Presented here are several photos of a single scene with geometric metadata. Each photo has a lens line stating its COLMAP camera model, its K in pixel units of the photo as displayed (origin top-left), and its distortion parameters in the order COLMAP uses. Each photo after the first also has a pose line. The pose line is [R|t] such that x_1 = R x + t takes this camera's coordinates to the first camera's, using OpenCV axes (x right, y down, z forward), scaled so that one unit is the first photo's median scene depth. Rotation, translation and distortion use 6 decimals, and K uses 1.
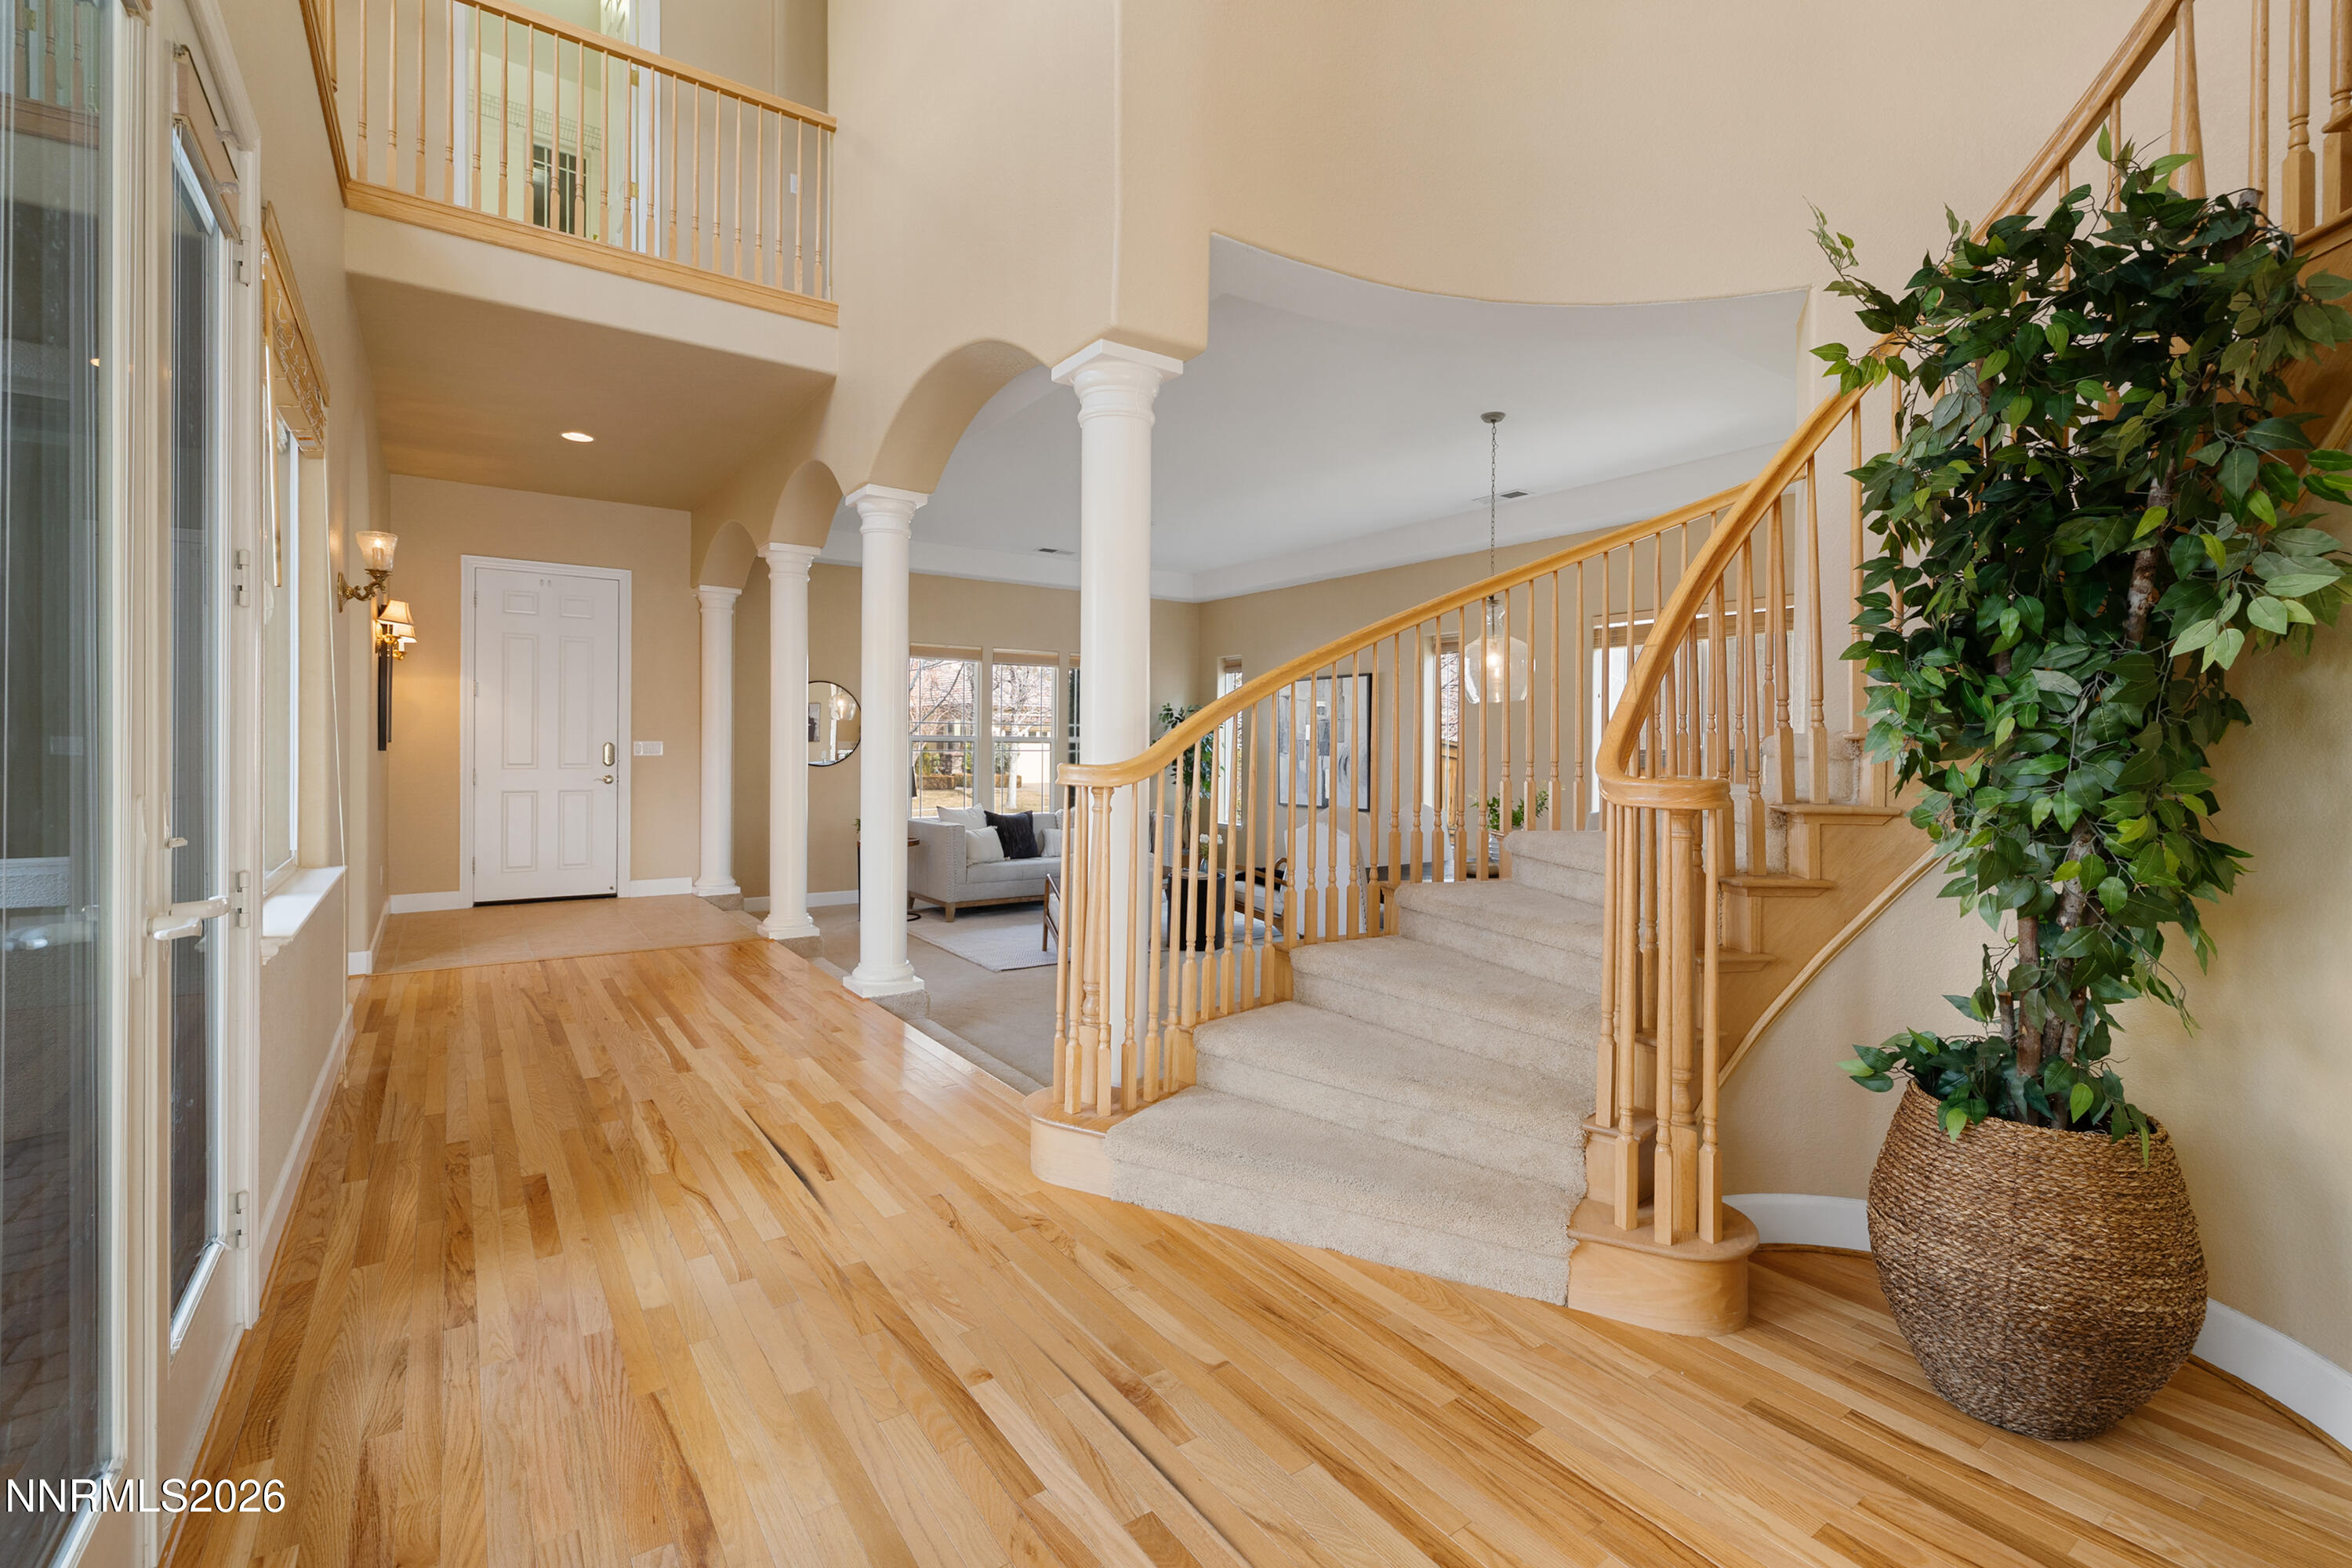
lens RADIAL K [[1041.6, 0, 1170.4], [0, 1041.6, 757.3], [0, 0, 1]] dist [-0.000660, 0.001874]
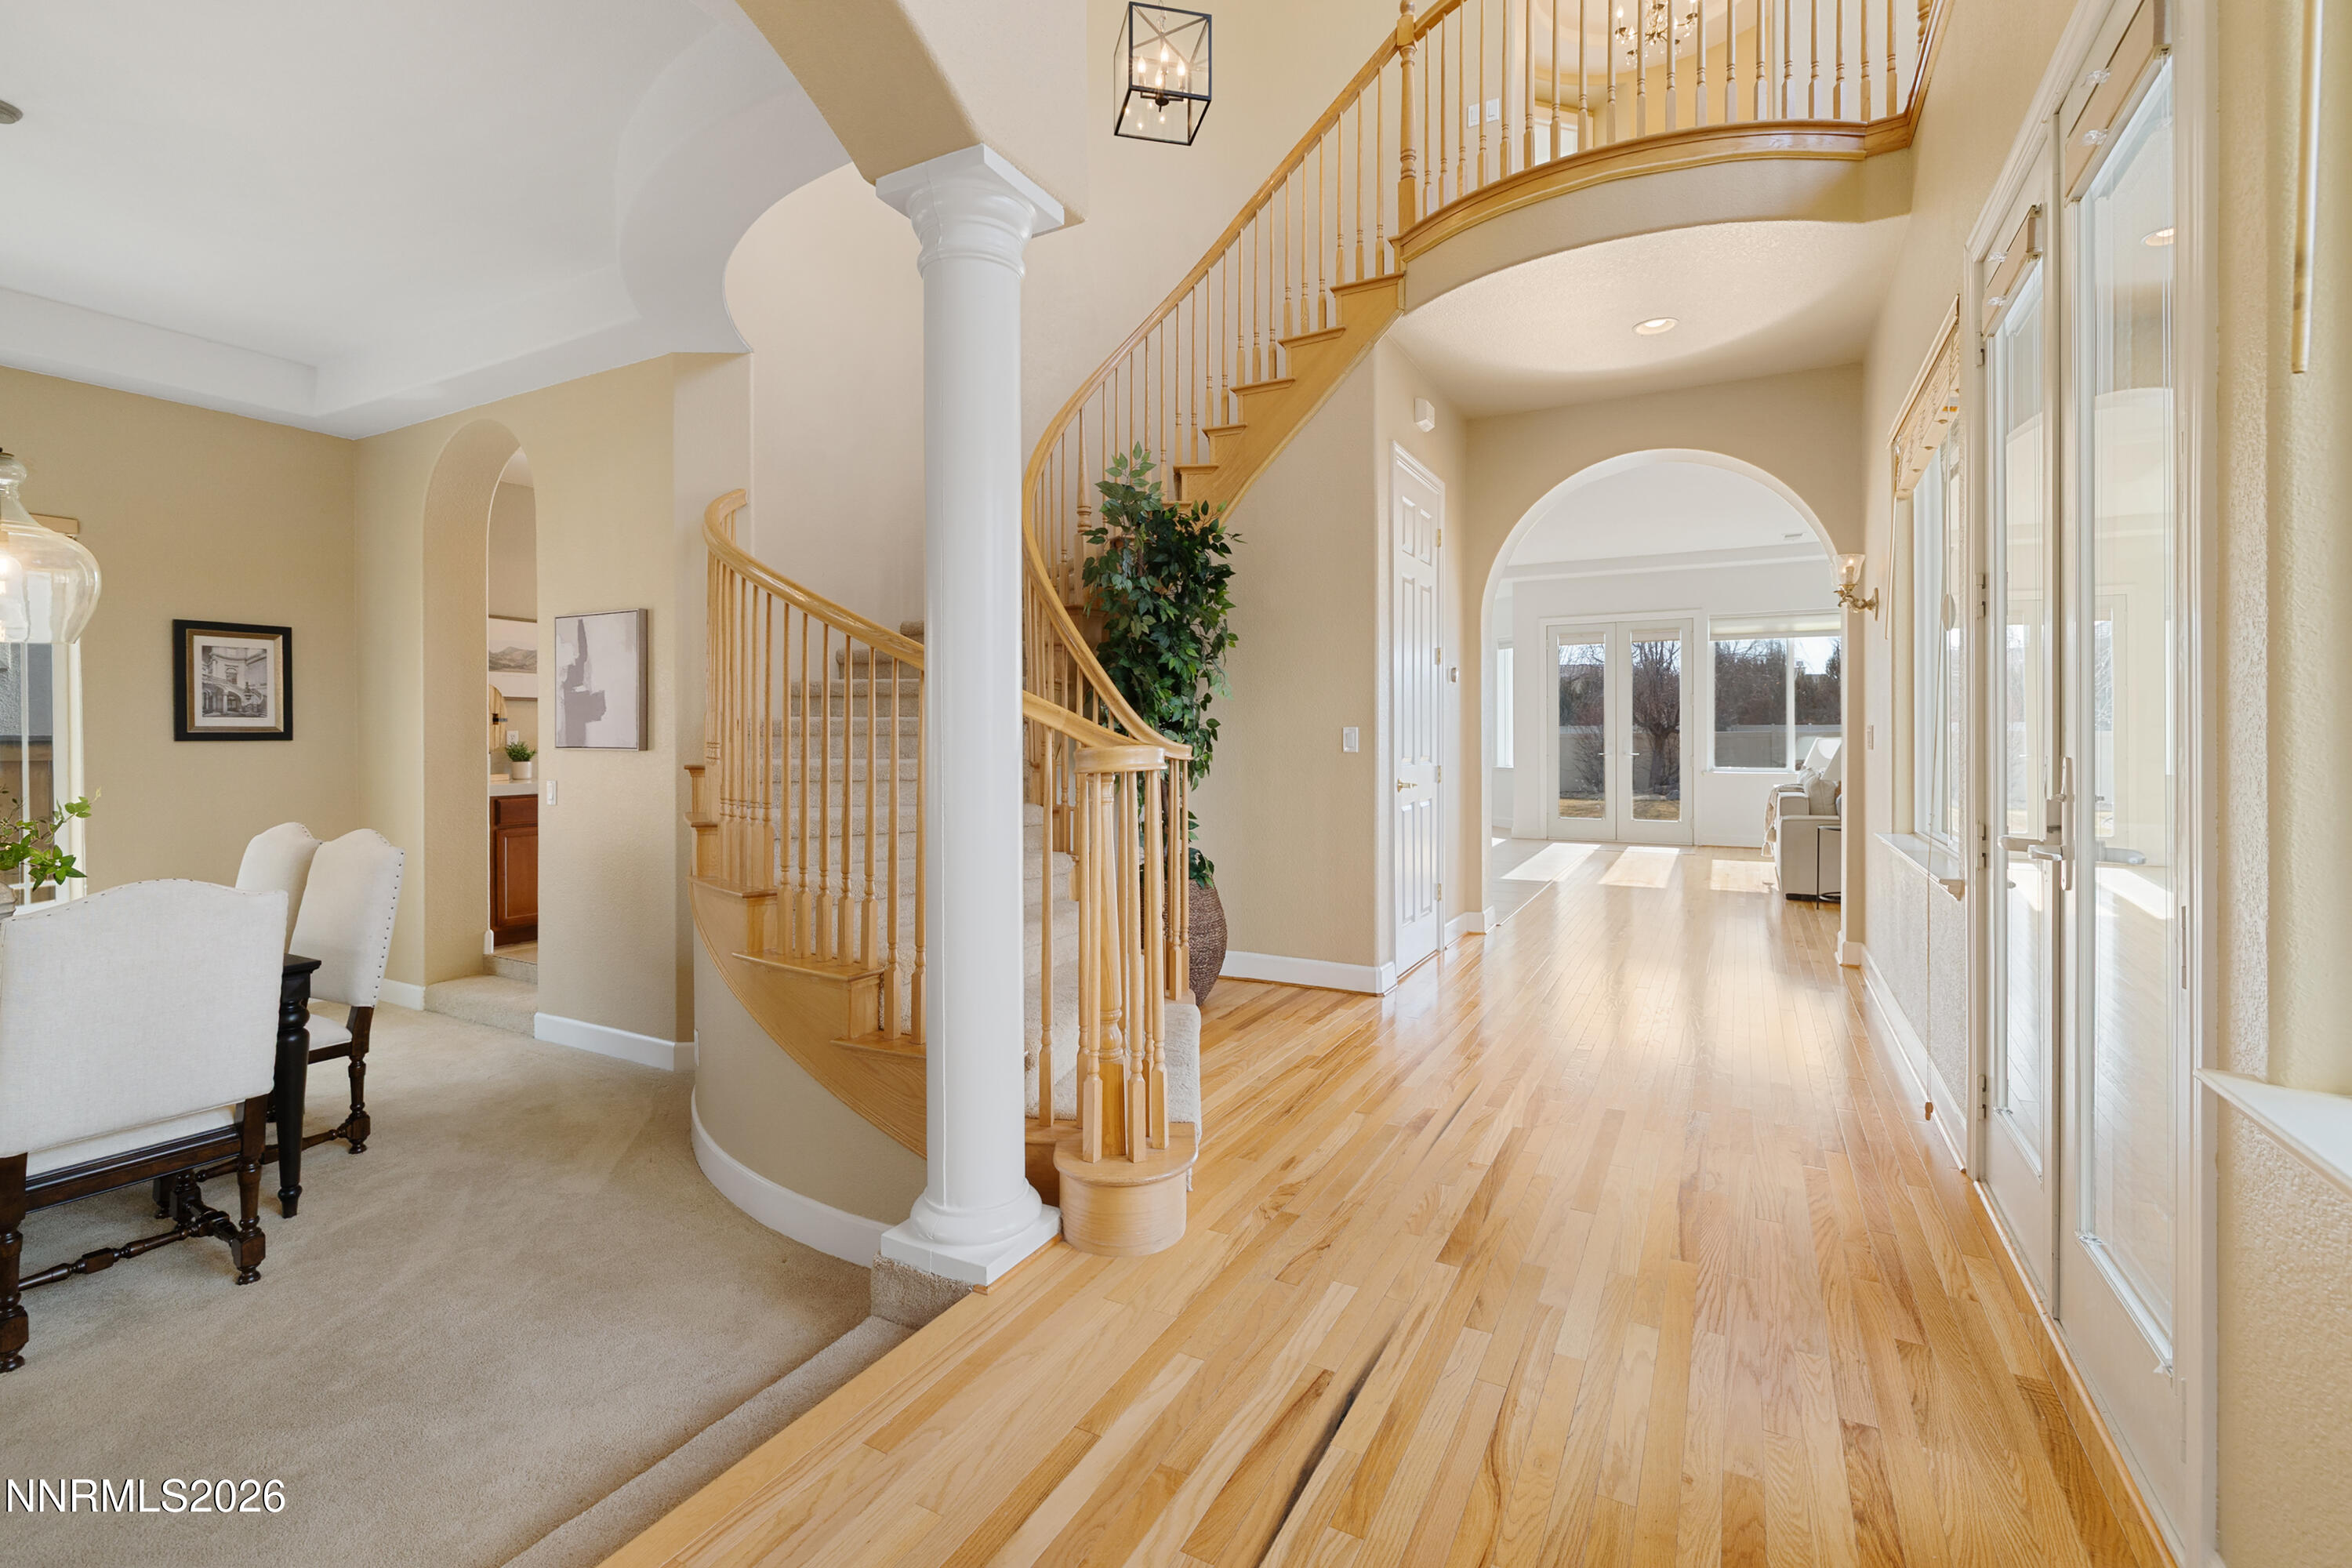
lens RADIAL K [[1041.6, 0, 1177.8], [0, 1041.6, 745.2], [0, 0, 1]] dist [-0.000660, 0.001874]
pose [[-0.453765, -0.013484, 0.891020, -0.958068], [0.007657, 0.999790, 0.019030, -0.010153], [-0.891089, 0.015458, -0.453566, 1.519195]]
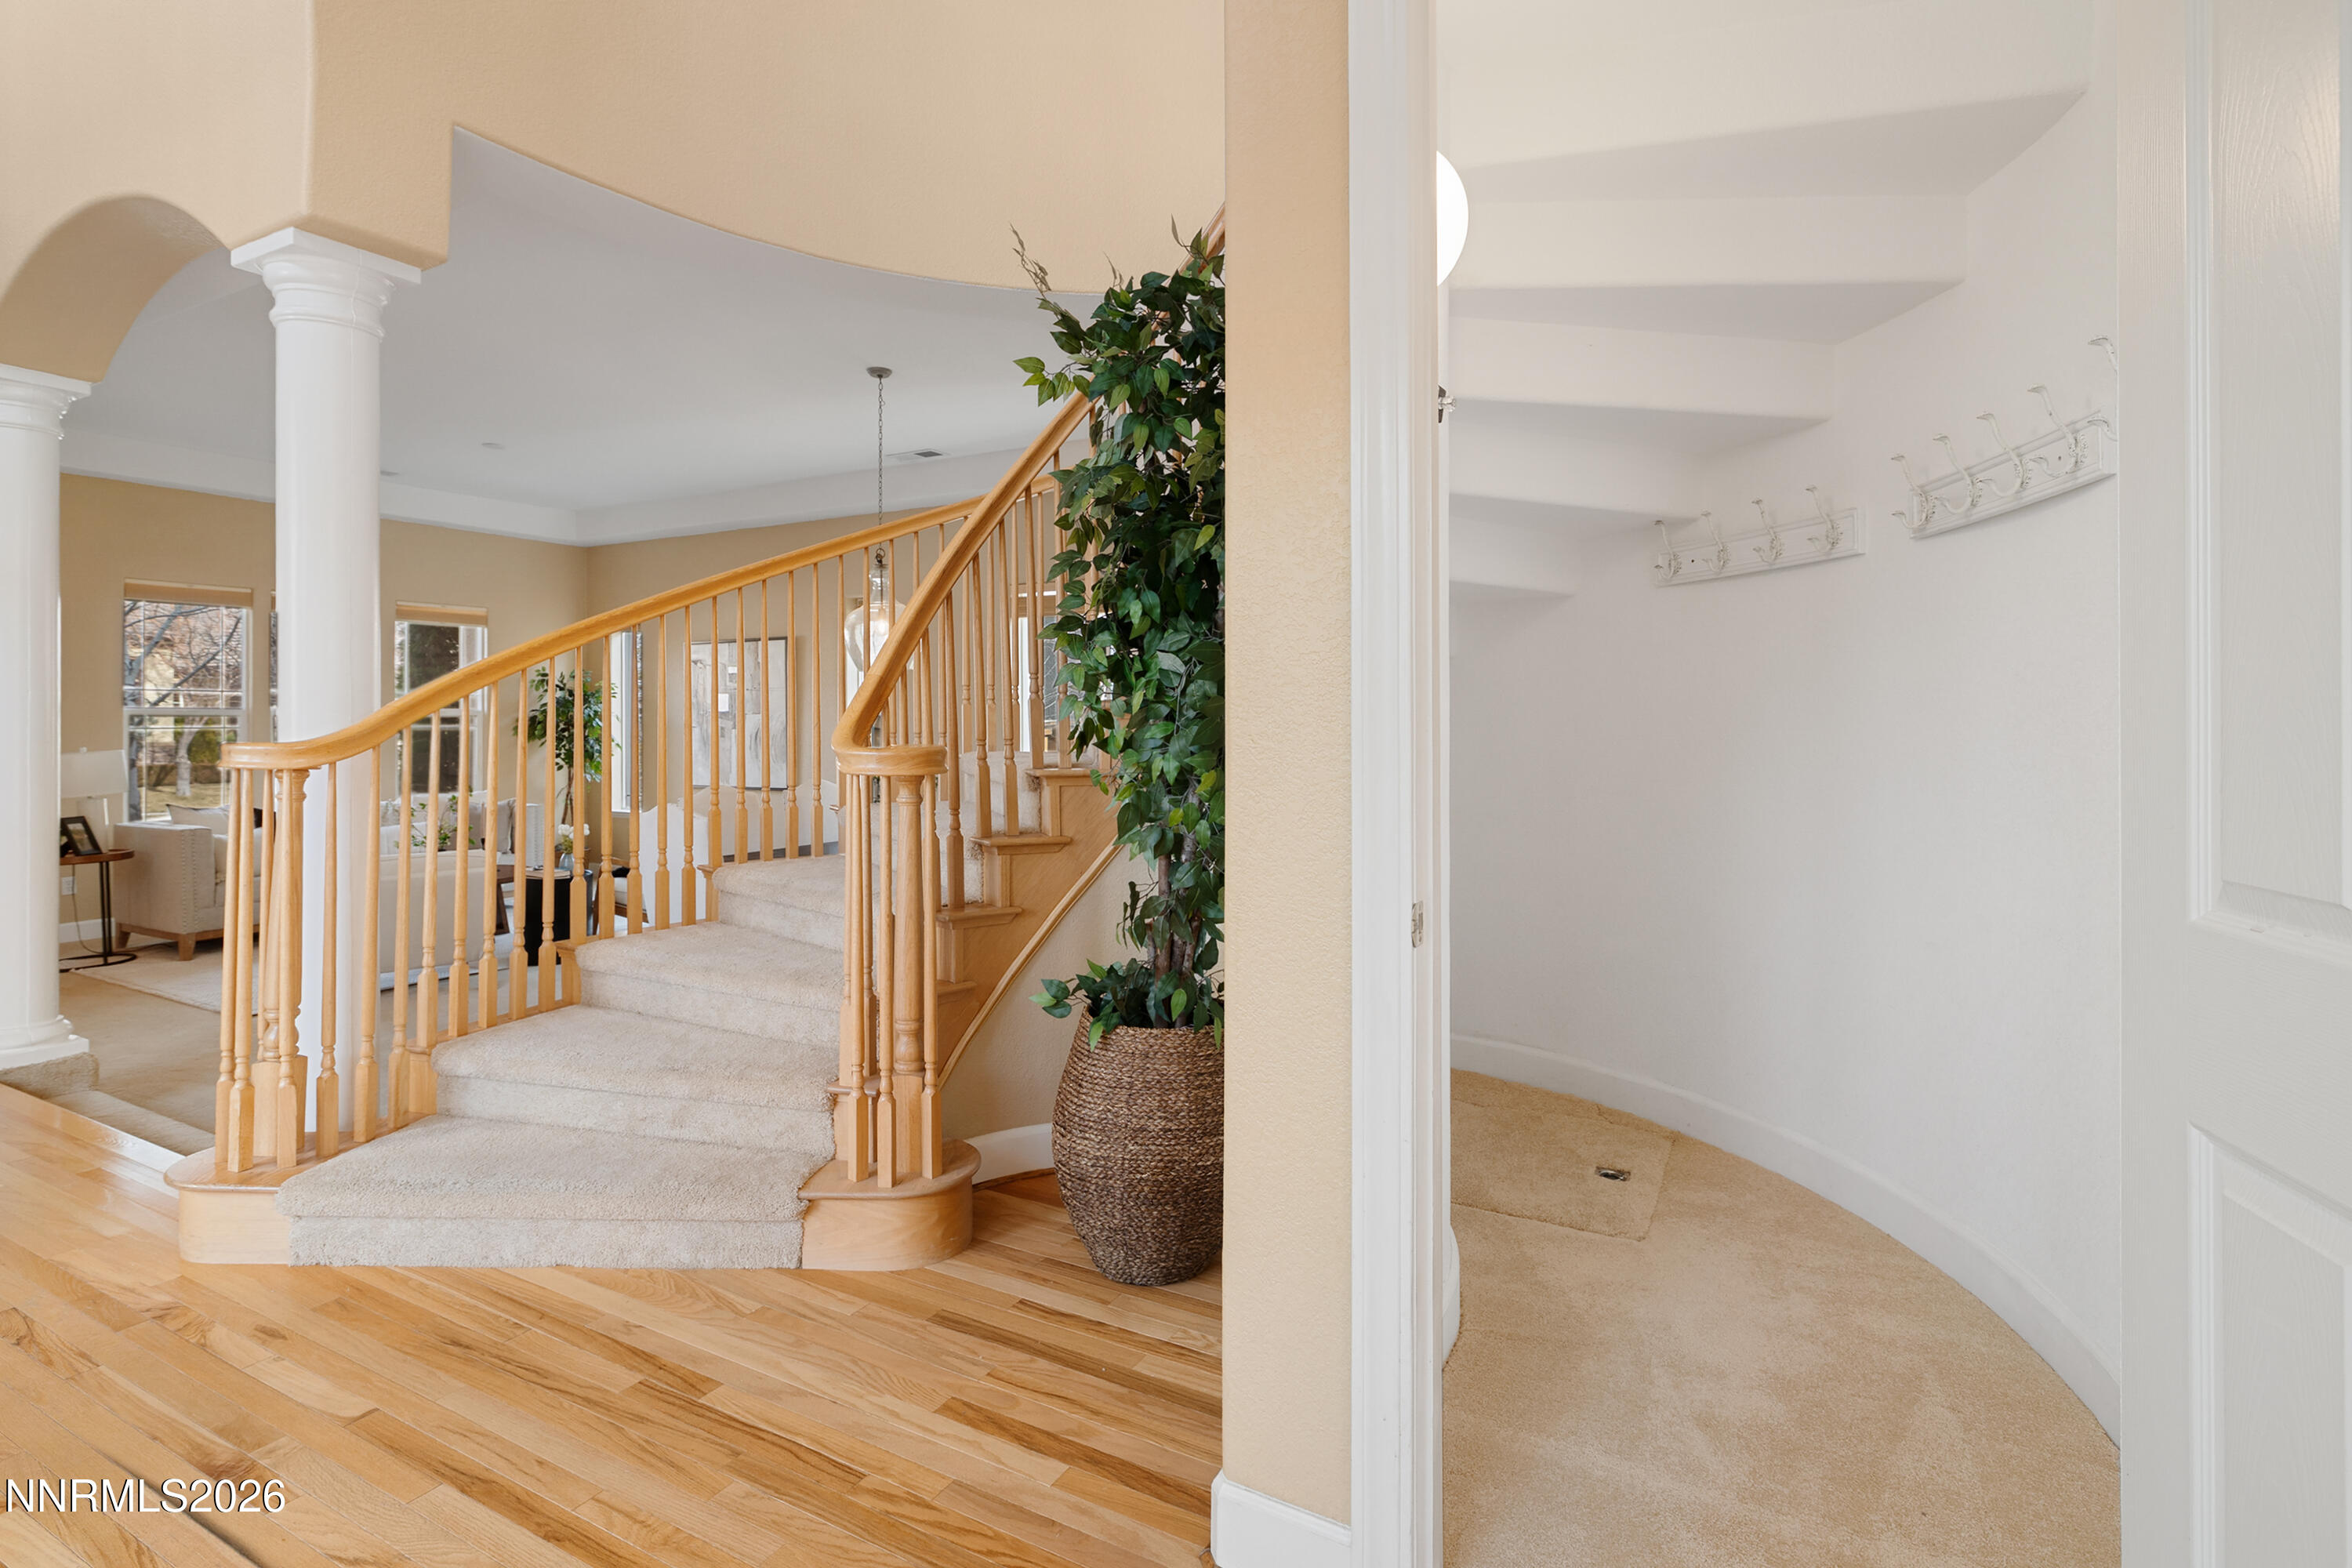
lens RADIAL K [[1160.6, 0, 1172.4], [0, 1160.6, 728.6], [0, 0, 1]] dist [0.011279, -0.002279]
pose [[0.899626, -0.010575, 0.436533, 0.184448], [0.011182, 0.999937, 0.001180, 0.002602], [-0.436518, 0.003819, 0.899687, -0.157380]]
